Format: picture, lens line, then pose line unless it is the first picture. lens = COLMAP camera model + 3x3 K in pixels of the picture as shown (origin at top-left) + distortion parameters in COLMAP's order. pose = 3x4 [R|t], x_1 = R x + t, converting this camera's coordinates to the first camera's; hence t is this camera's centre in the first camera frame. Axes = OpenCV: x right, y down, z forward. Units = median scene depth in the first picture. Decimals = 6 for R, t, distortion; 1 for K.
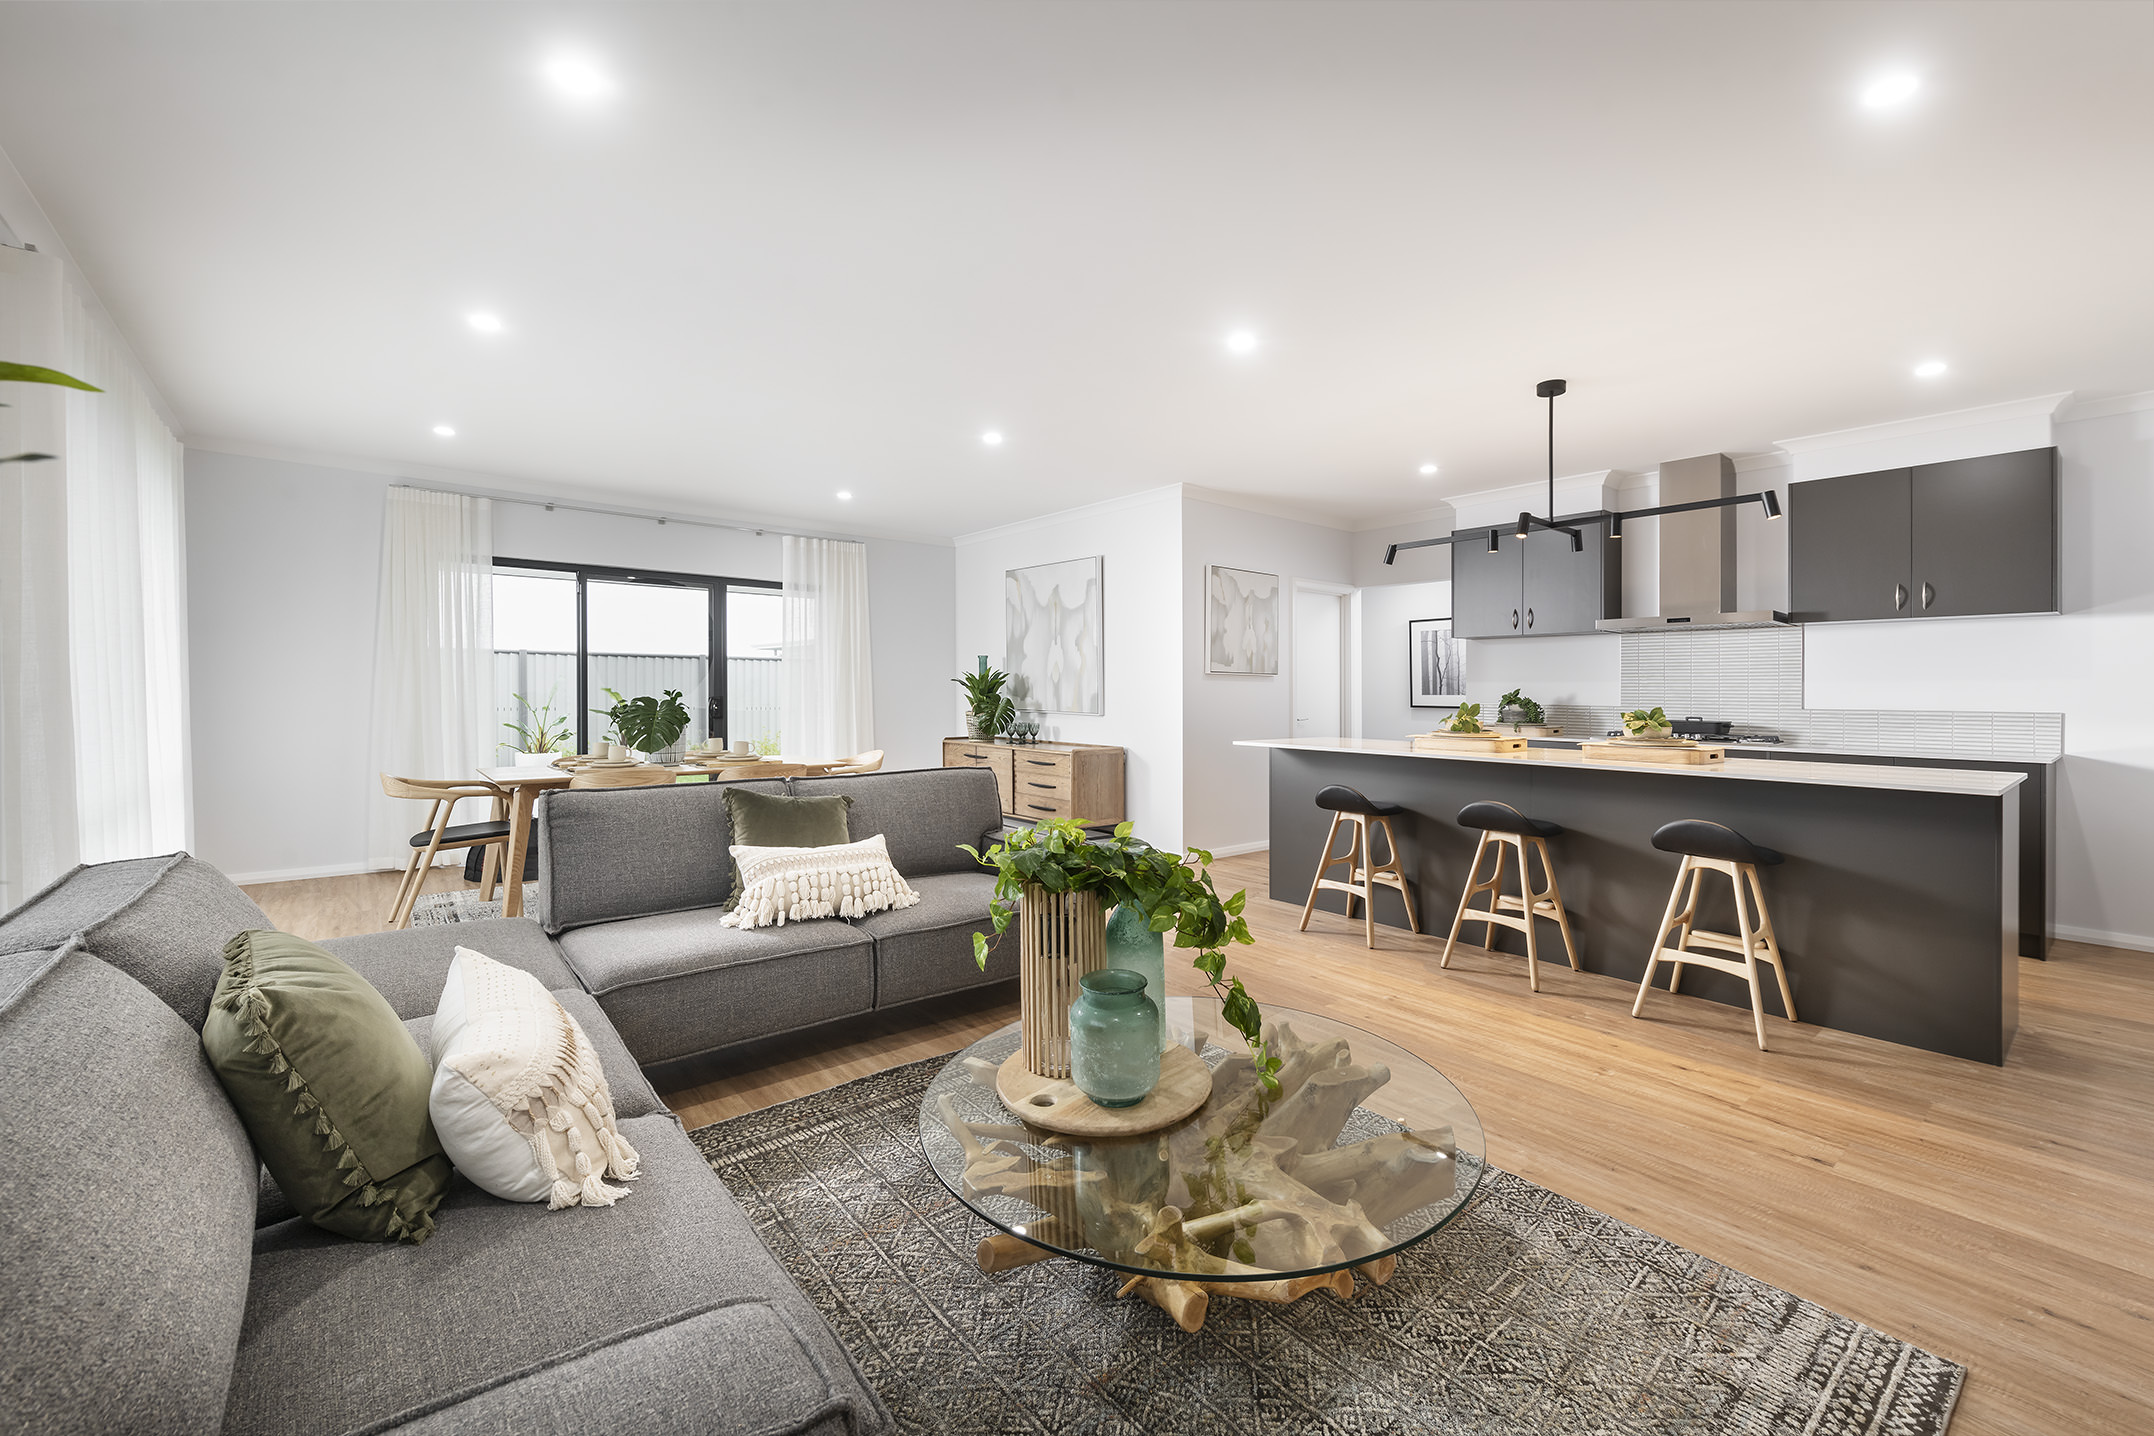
lens RADIAL K [[889.2, 0, 1069.1], [0, 889.2, 703.8], [0, 0, 1]] dist [0.003508, 0.000251]
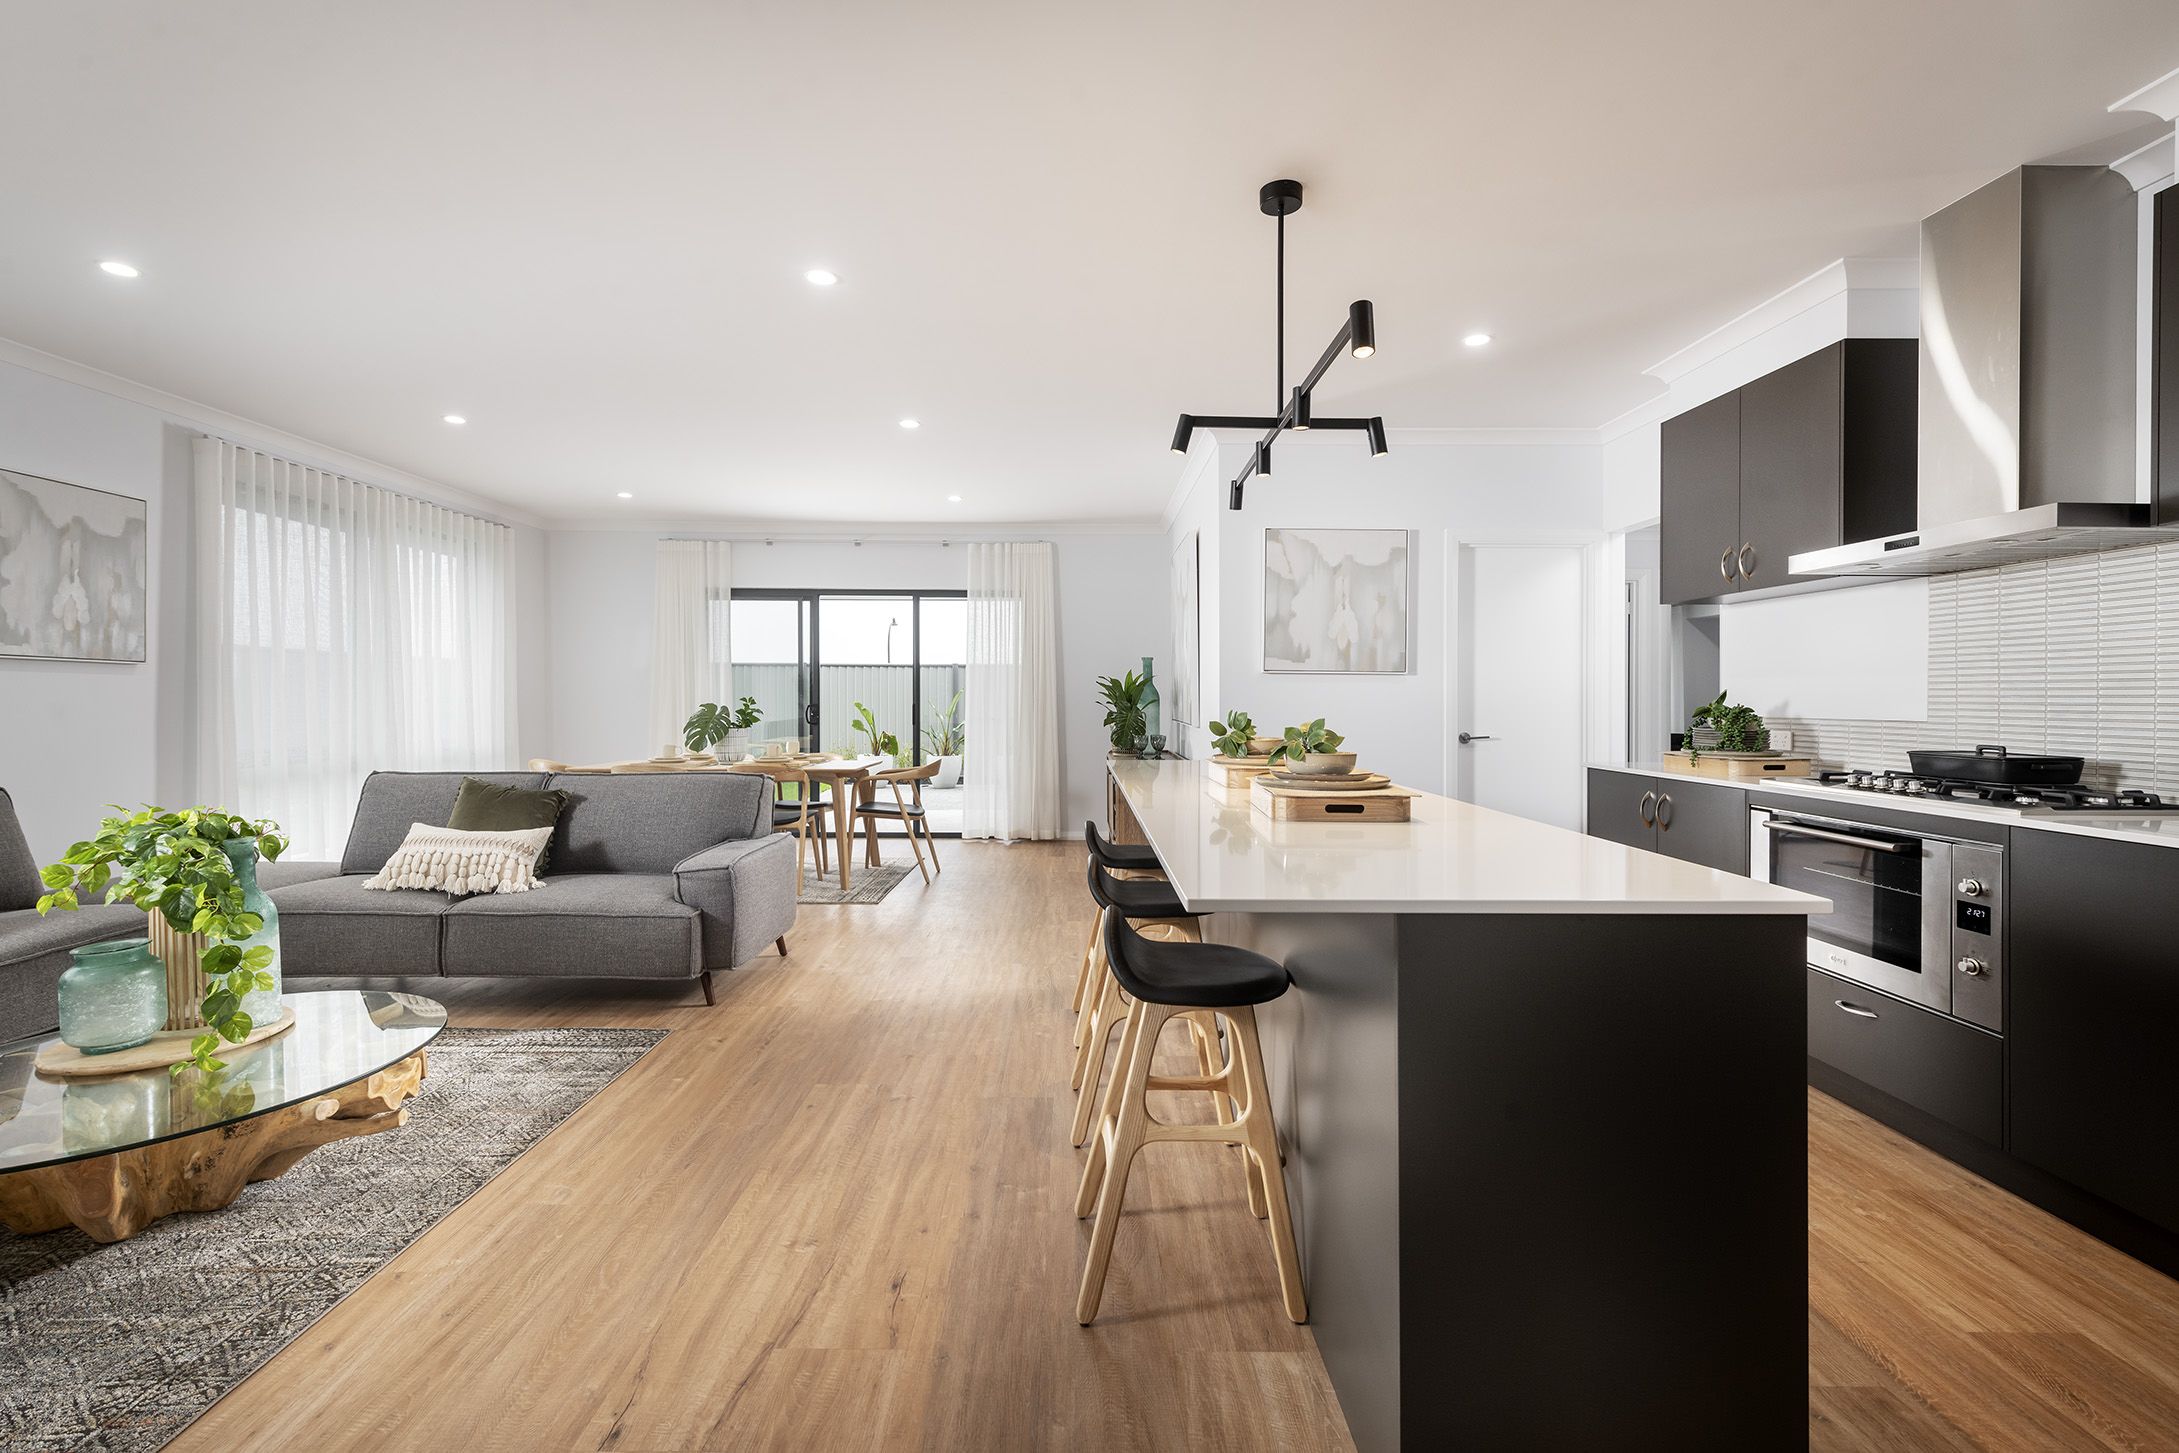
lens RADIAL K [[993.0, 0, 1081.6], [0, 993.0, 714.3], [0, 0, 1]] dist [0.001222, 0.000221]
pose [[0.771665, 0.005961, -0.636001, 0.672244], [-0.005669, 0.999981, 0.002494, 0.000297], [0.636003, 0.001681, 0.771684, 0.293485]]
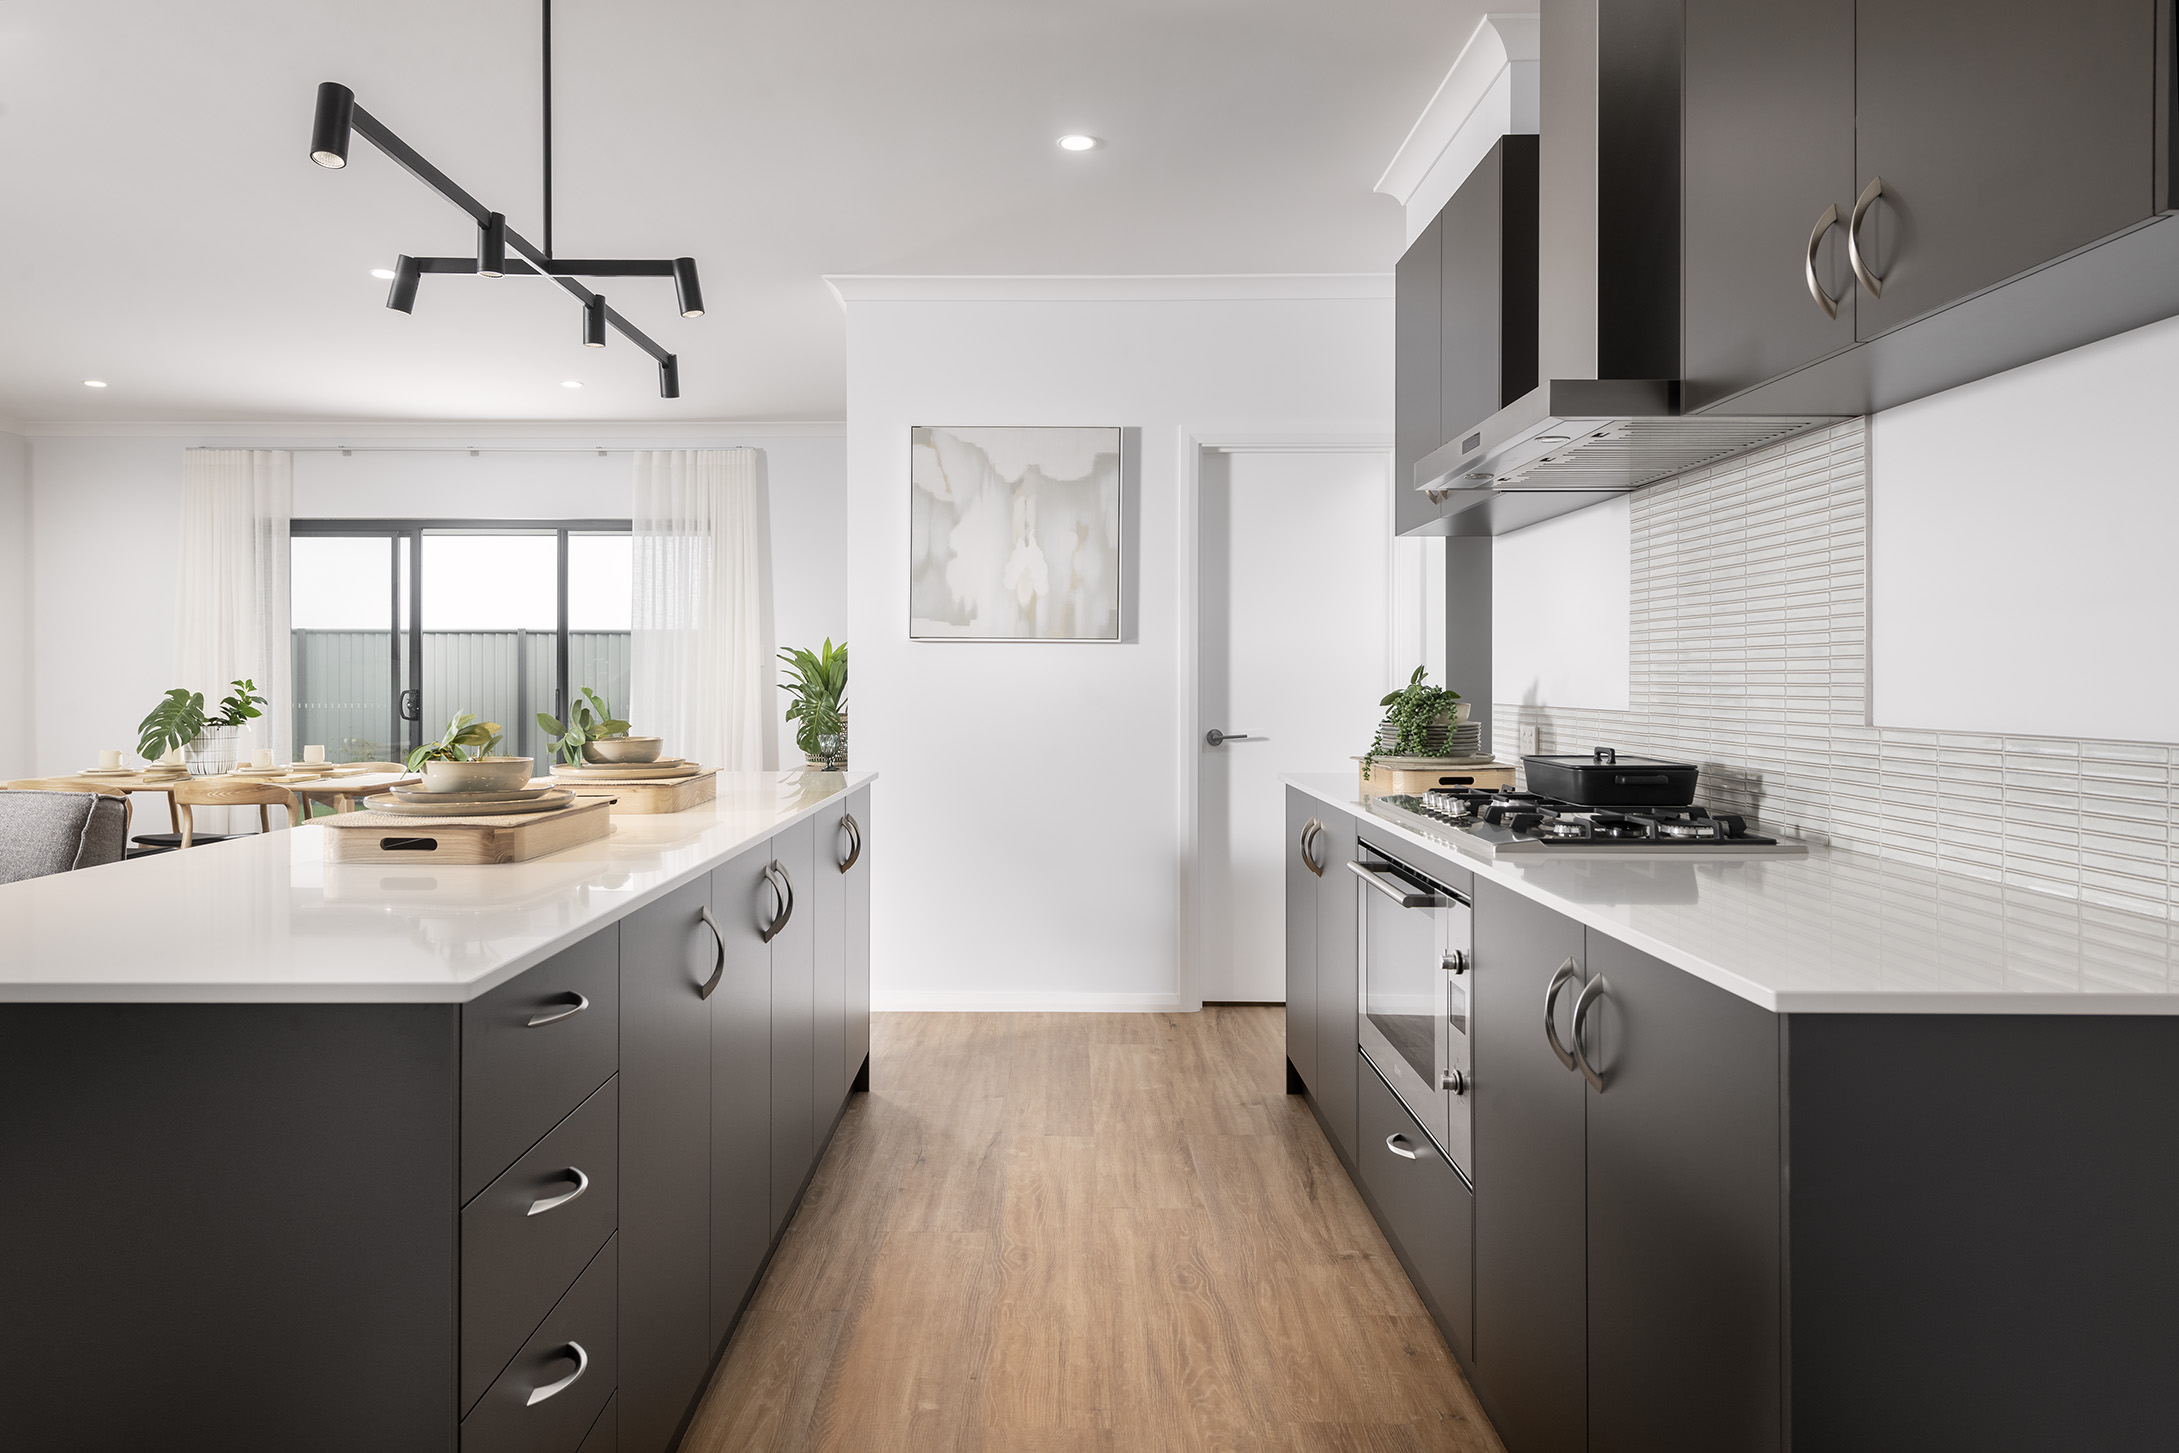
lens RADIAL K [[1471.1, 0, 1061.7], [0, 1471.1, 694.0], [0, 0, 1]] dist [-0.001205, -0.003037]
pose [[0.758409, -0.000556, -0.651778, 0.899704], [-0.002950, 0.999986, -0.004286, -0.000388], [0.651772, 0.005173, 0.758397, 0.492918]]
